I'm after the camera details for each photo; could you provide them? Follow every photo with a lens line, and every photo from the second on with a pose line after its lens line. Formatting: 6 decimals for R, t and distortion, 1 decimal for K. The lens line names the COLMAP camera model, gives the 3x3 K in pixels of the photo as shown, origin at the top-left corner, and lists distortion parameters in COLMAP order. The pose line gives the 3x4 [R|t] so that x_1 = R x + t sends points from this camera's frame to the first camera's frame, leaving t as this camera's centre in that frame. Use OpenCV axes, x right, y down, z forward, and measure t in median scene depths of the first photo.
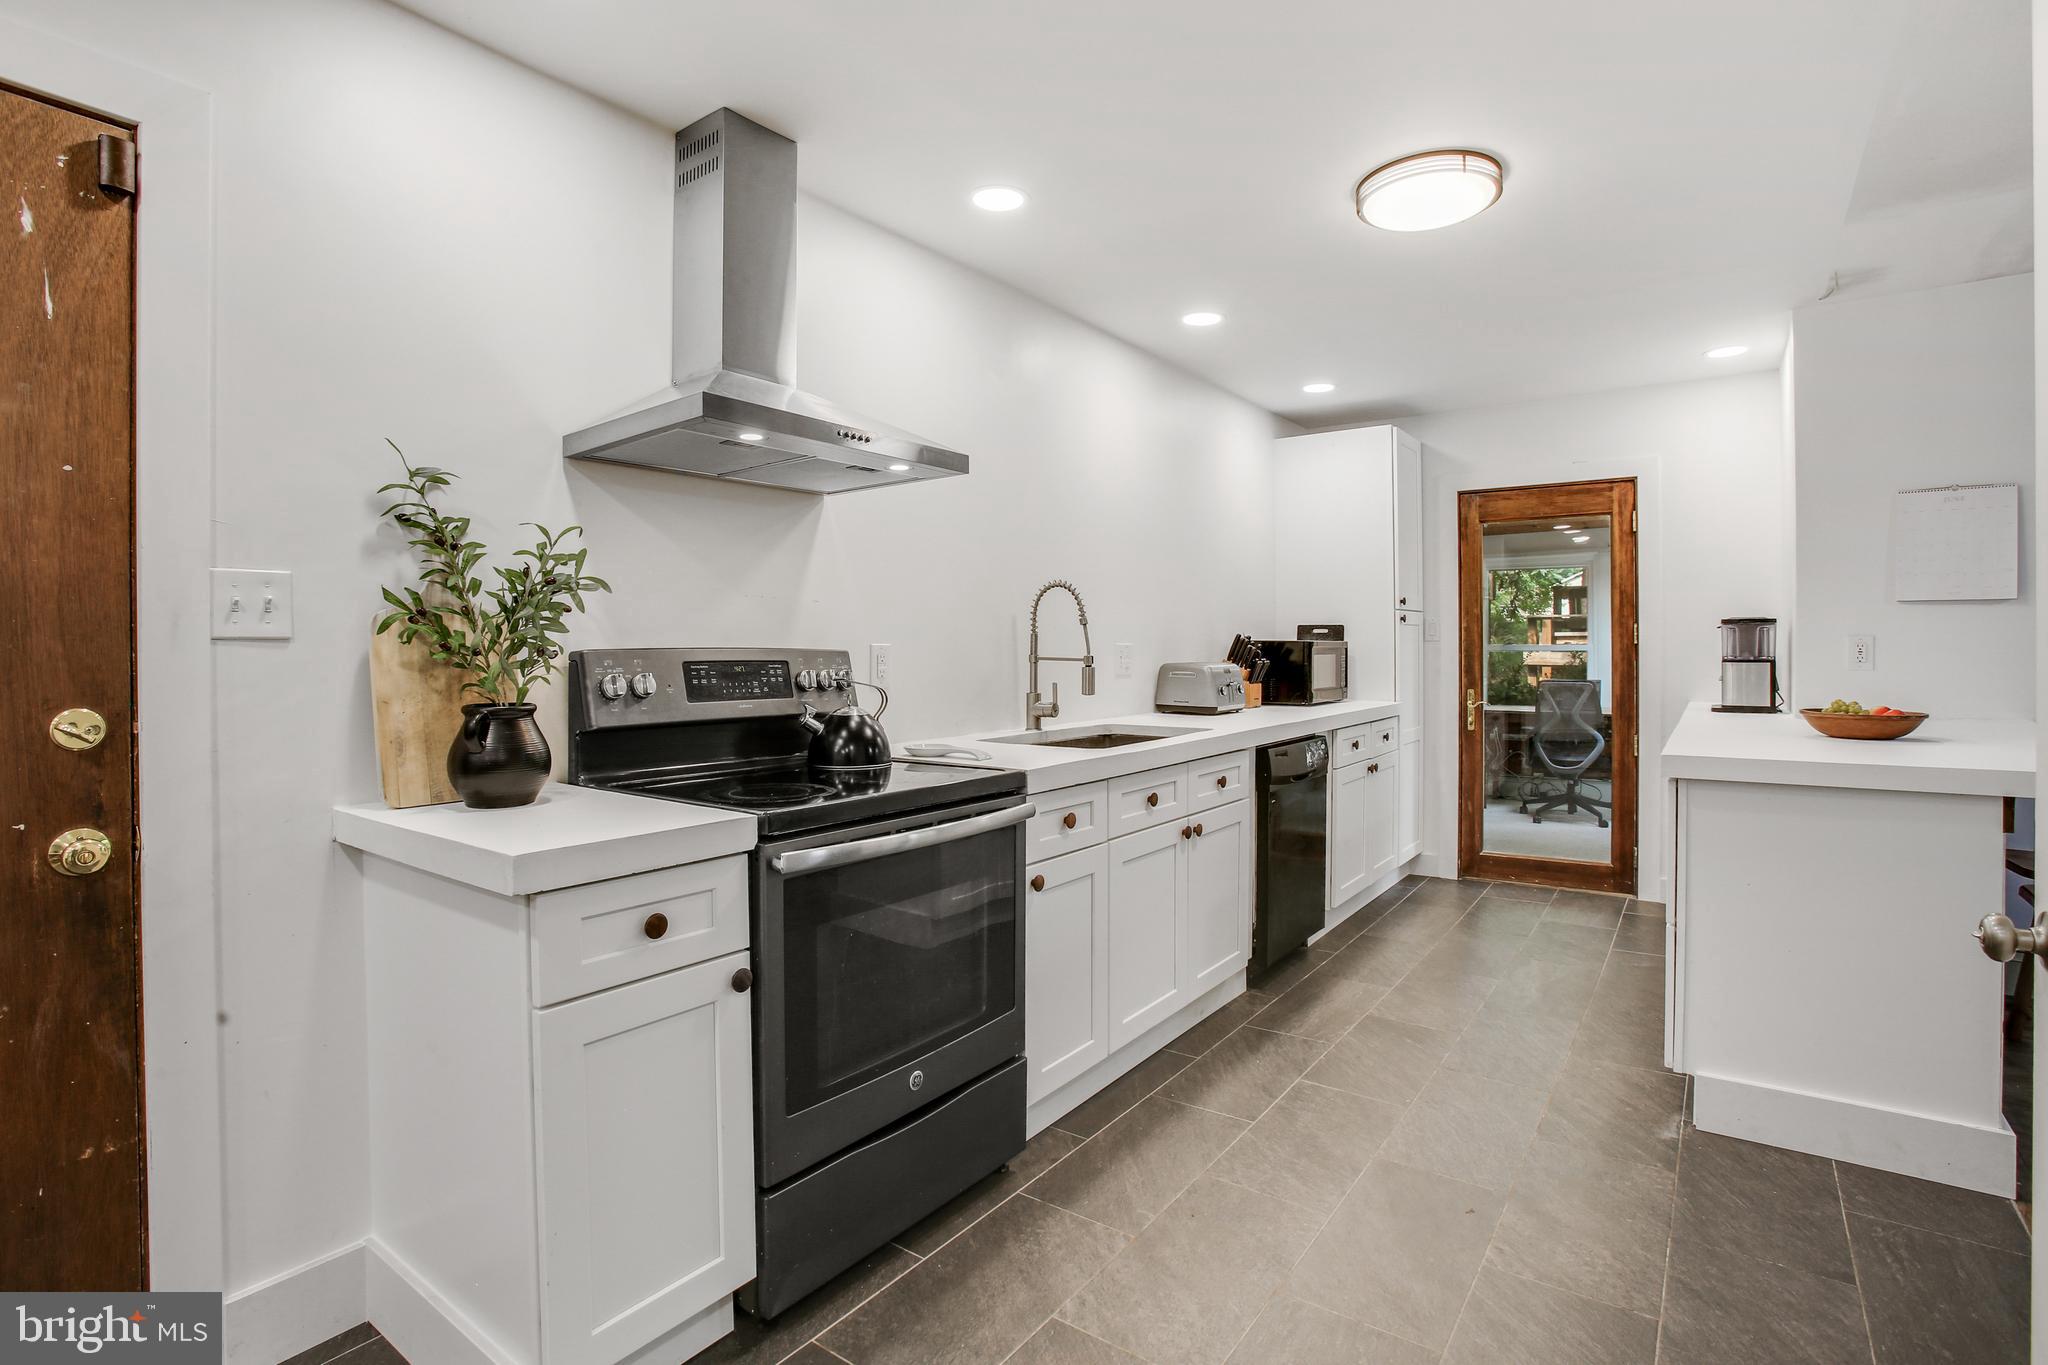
lens RADIAL K [[978.1, 0, 1020.3], [0, 978.1, 667.8], [0, 0, 1]] dist [-0.035425, 0.000590]
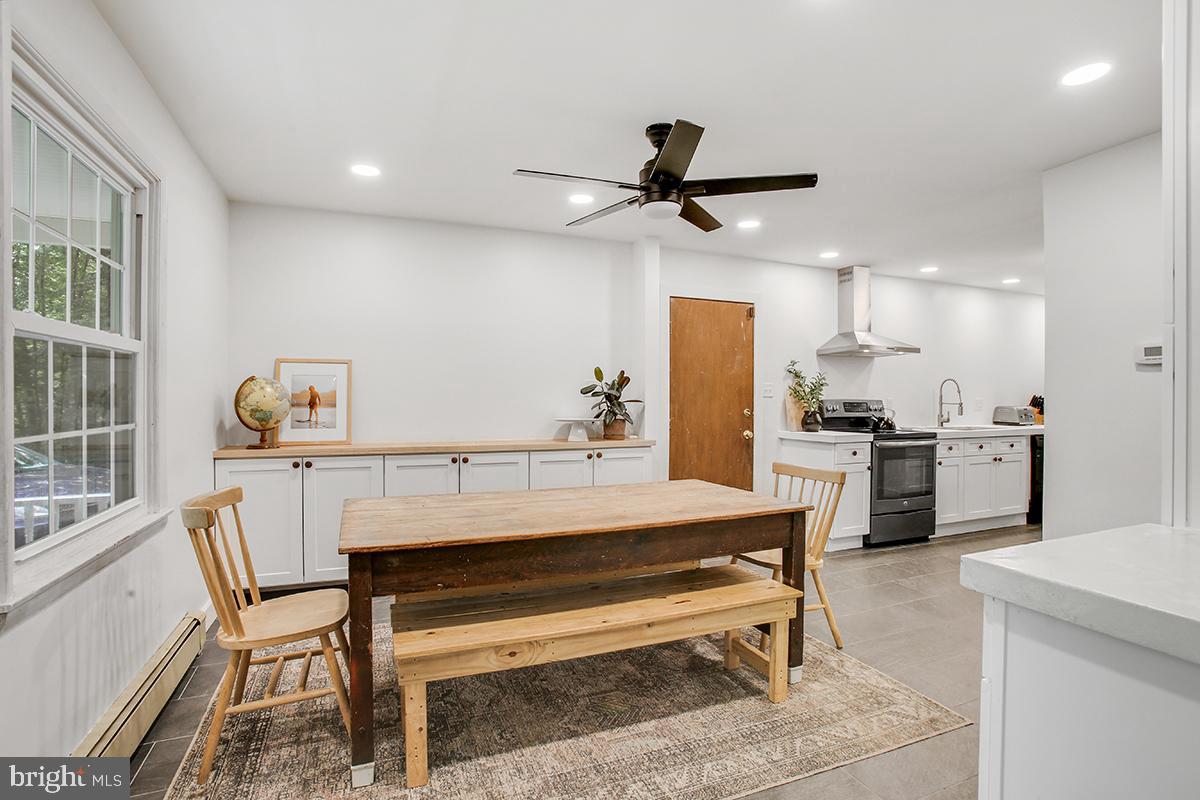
lens RADIAL K [[573.1, 0, 610.8], [0, 573.1, 404.2], [0, 0, 1]] dist [-0.035425, 0.000590]
pose [[0.865728, 0.010909, -0.500397, 0.008643], [-0.016501, 0.999841, -0.006750, 0.031759], [0.500243, 0.014101, 0.865770, -1.485594]]
